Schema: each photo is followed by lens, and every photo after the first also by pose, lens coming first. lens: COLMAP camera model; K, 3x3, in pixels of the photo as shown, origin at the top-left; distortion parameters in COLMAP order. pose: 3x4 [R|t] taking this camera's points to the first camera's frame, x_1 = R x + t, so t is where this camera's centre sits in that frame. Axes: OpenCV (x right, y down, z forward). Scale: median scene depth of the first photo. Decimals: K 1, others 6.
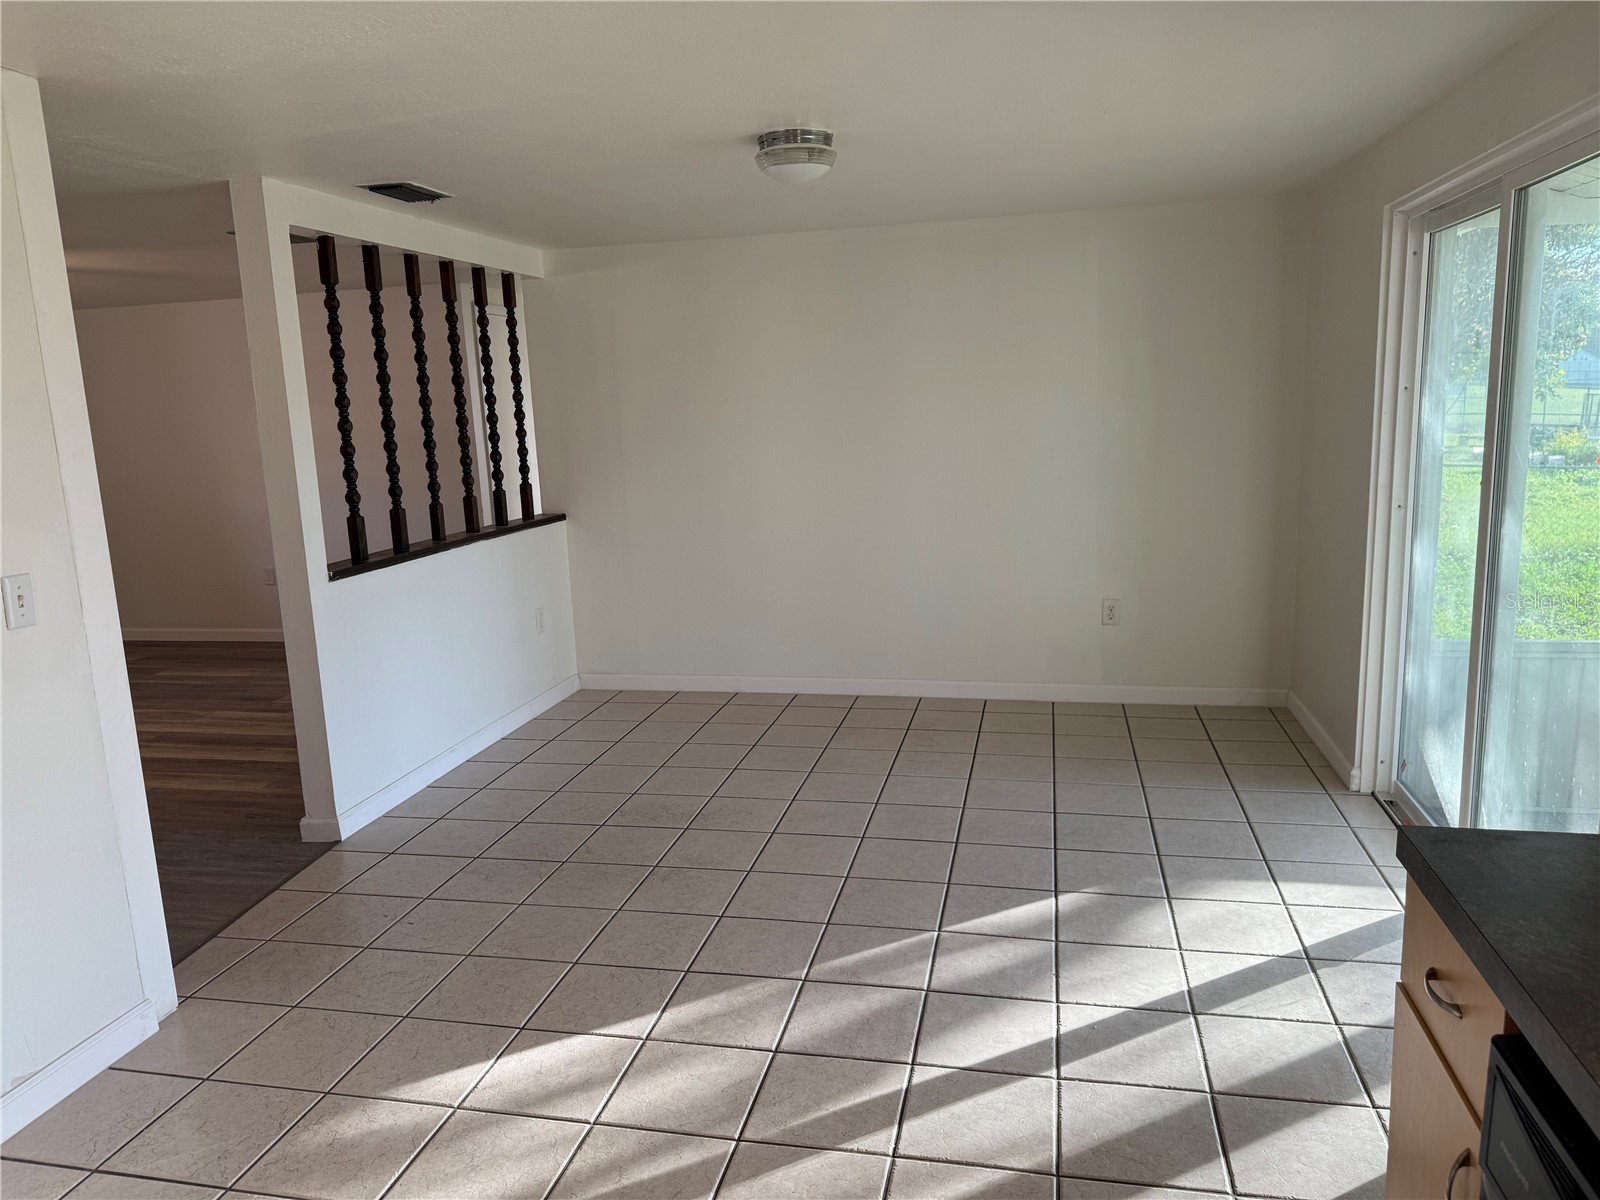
lens RADIAL K [[1137.2, 0, 796.9], [0, 1137.2, 587.2], [0, 0, 1]] dist [0.052031, -0.082797]
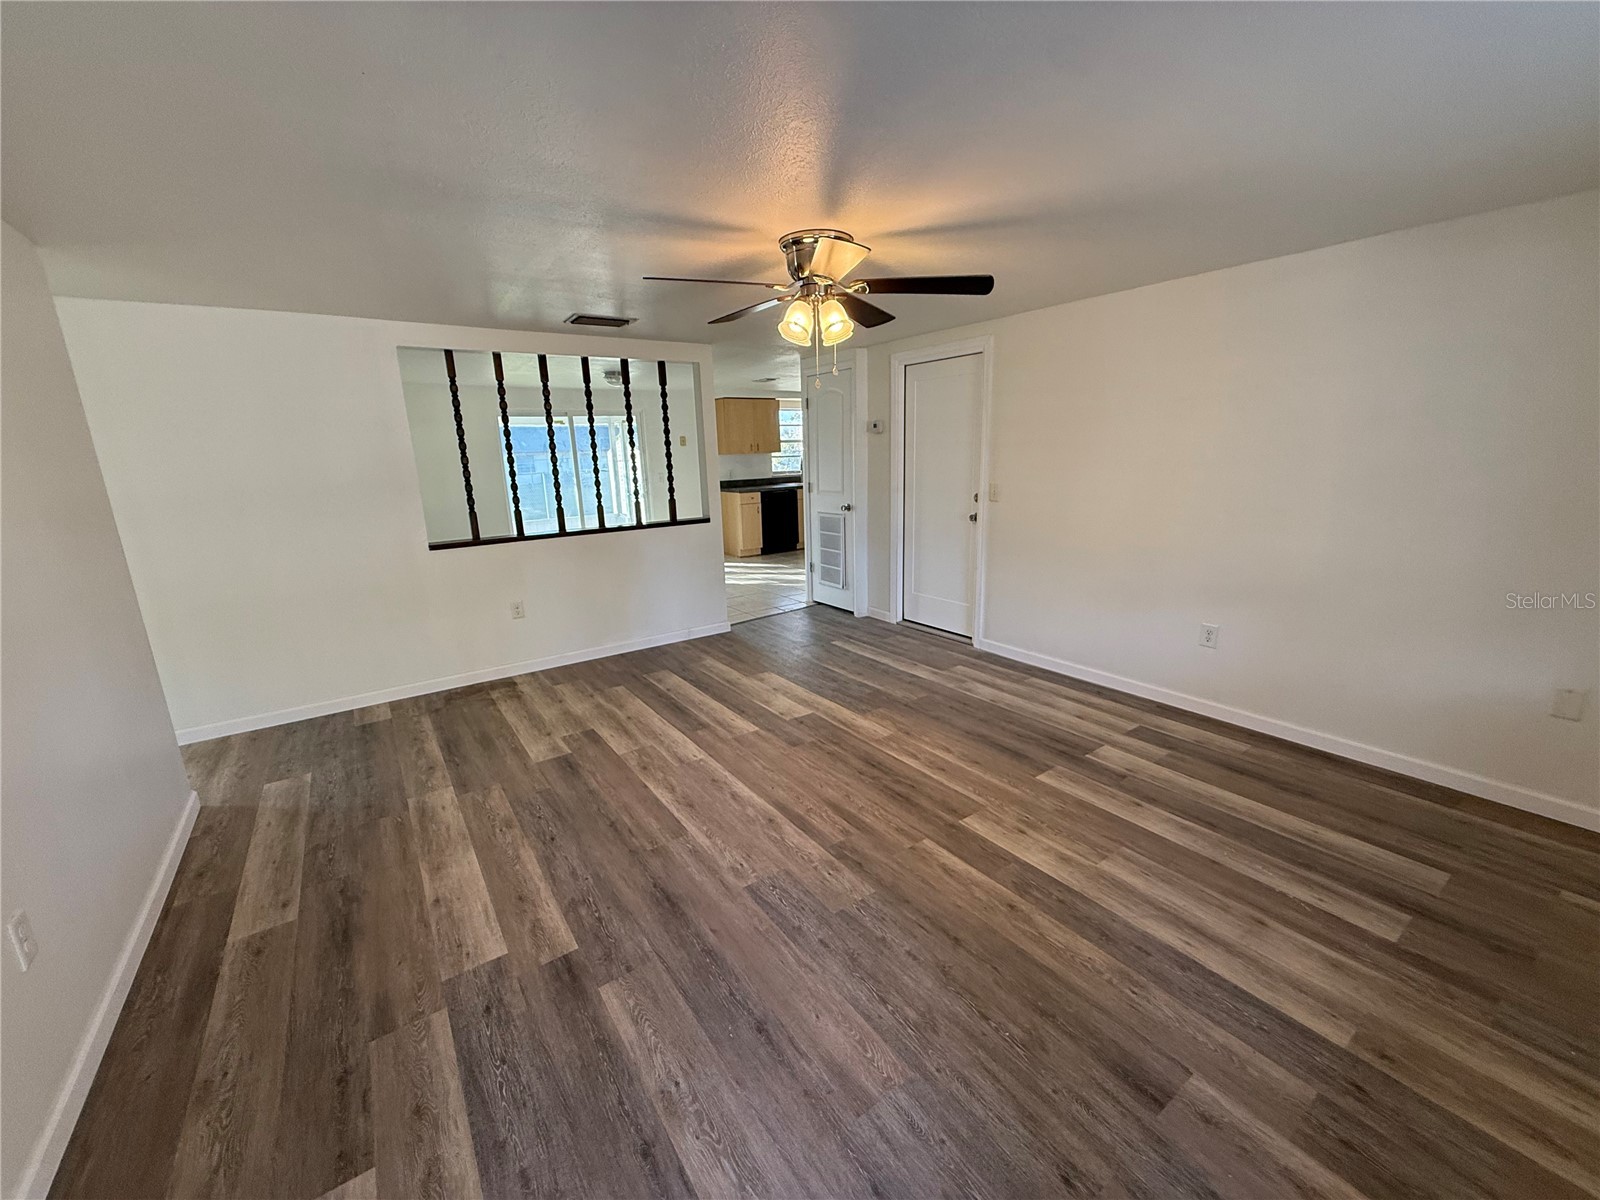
lens RADIAL K [[635.3, 0, 800.0], [0, 635.3, 592.1], [0, 0, 1]] dist [-0.001007, -0.000022]
pose [[-0.740466, -0.090578, 0.665962, -1.630754], [0.168870, 0.934015, 0.314798, -0.278584], [-0.650532, 0.345559, -0.676311, 2.054428]]
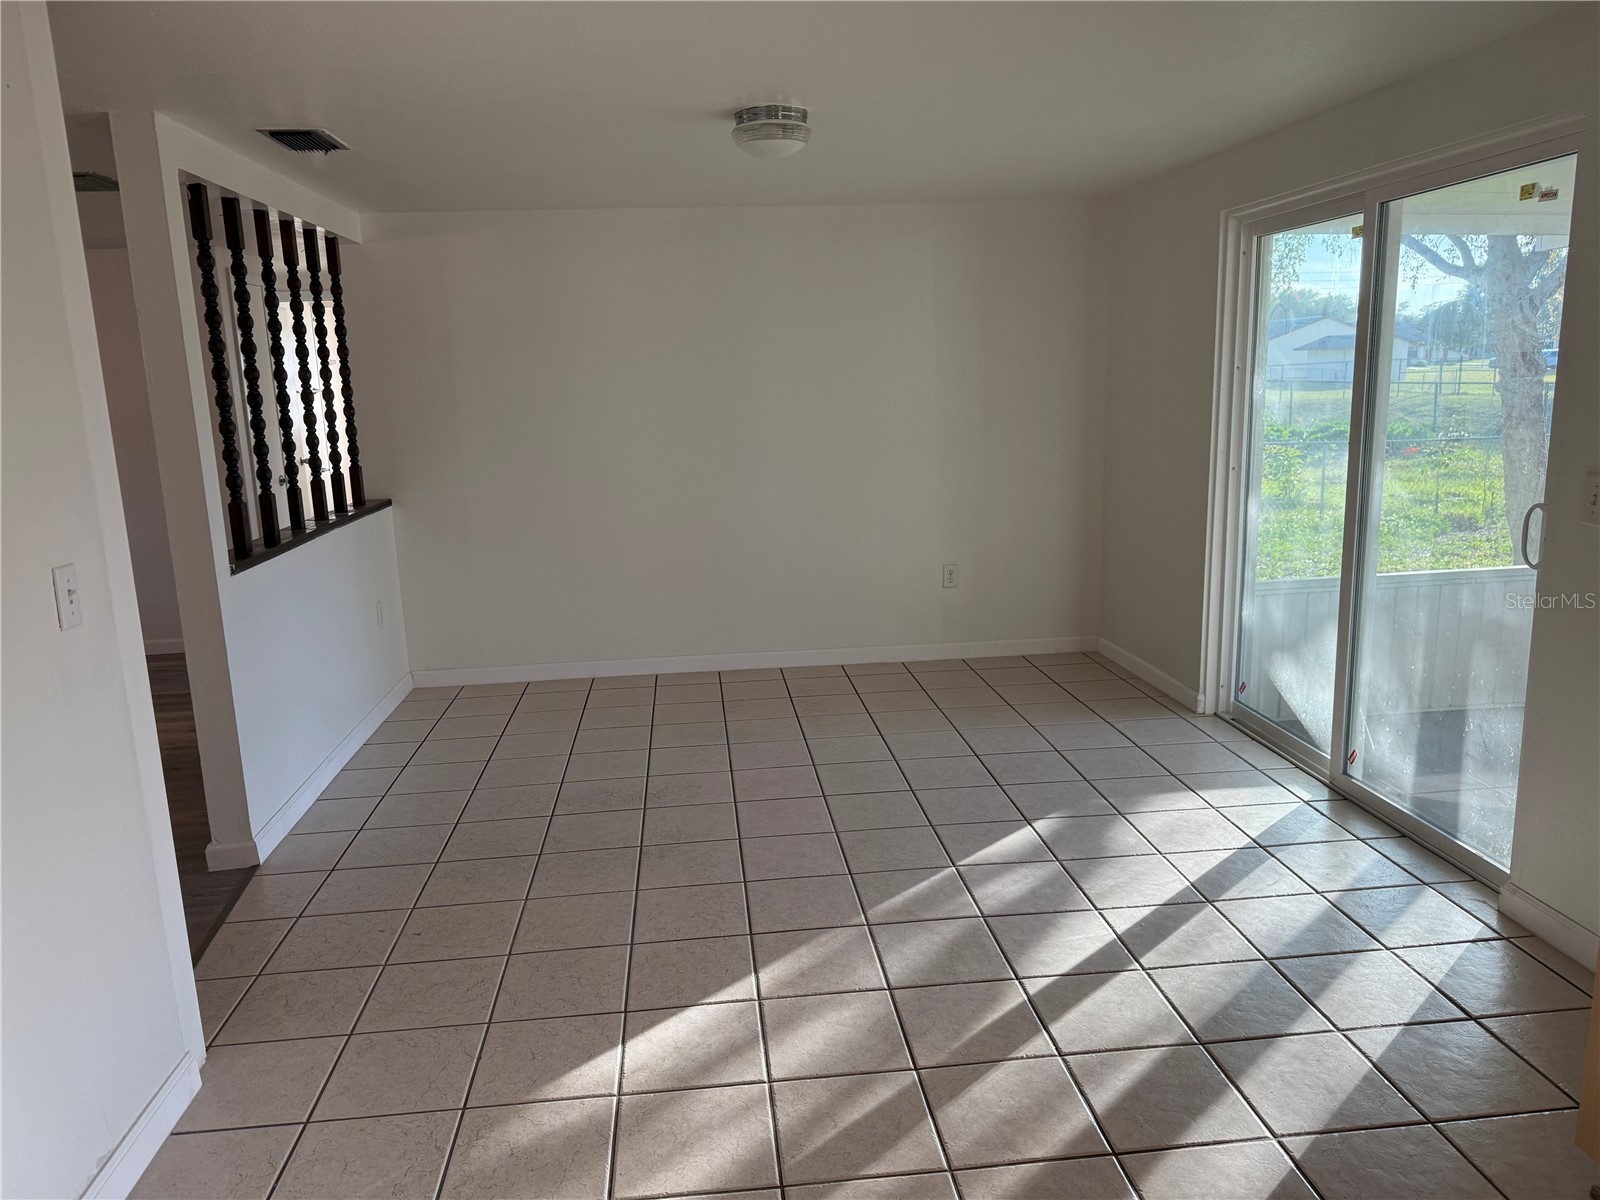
lens RADIAL K [[1128.2, 0, 805.0], [0, 1128.2, 588.1], [0, 0, 1]] dist [0.070099, -0.106966]
pose [[0.949233, -0.051268, 0.310368, -0.315511], [0.048336, 0.998684, 0.017136, 0.013336], [-0.310838, -0.001264, 0.950462, 0.027647]]
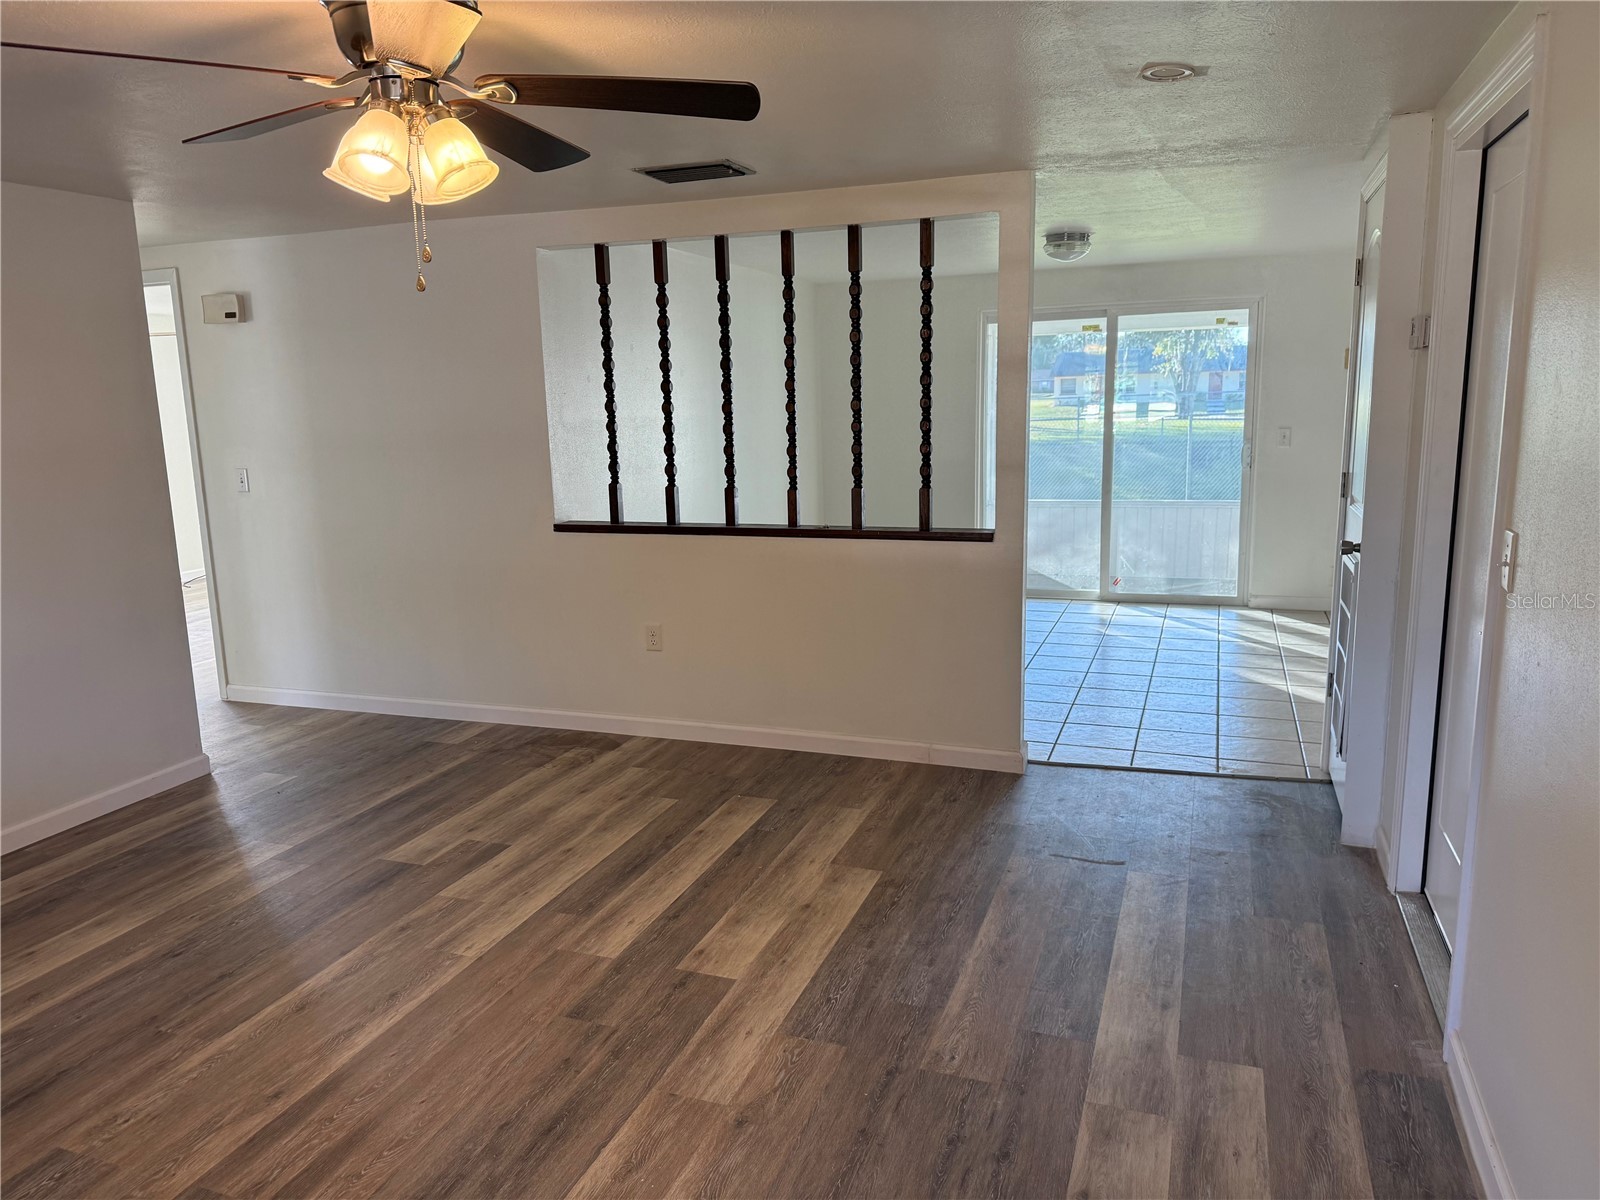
lens RADIAL K [[1111.7, 0, 804.9], [0, 1111.7, 607.3], [0, 0, 1]] dist [0.064014, -0.103659]
pose [[0.125113, -0.153405, 0.980211, -1.739232], [0.183752, 0.974464, 0.129052, -0.131641], [-0.974978, 0.163969, 0.150106, 1.184406]]
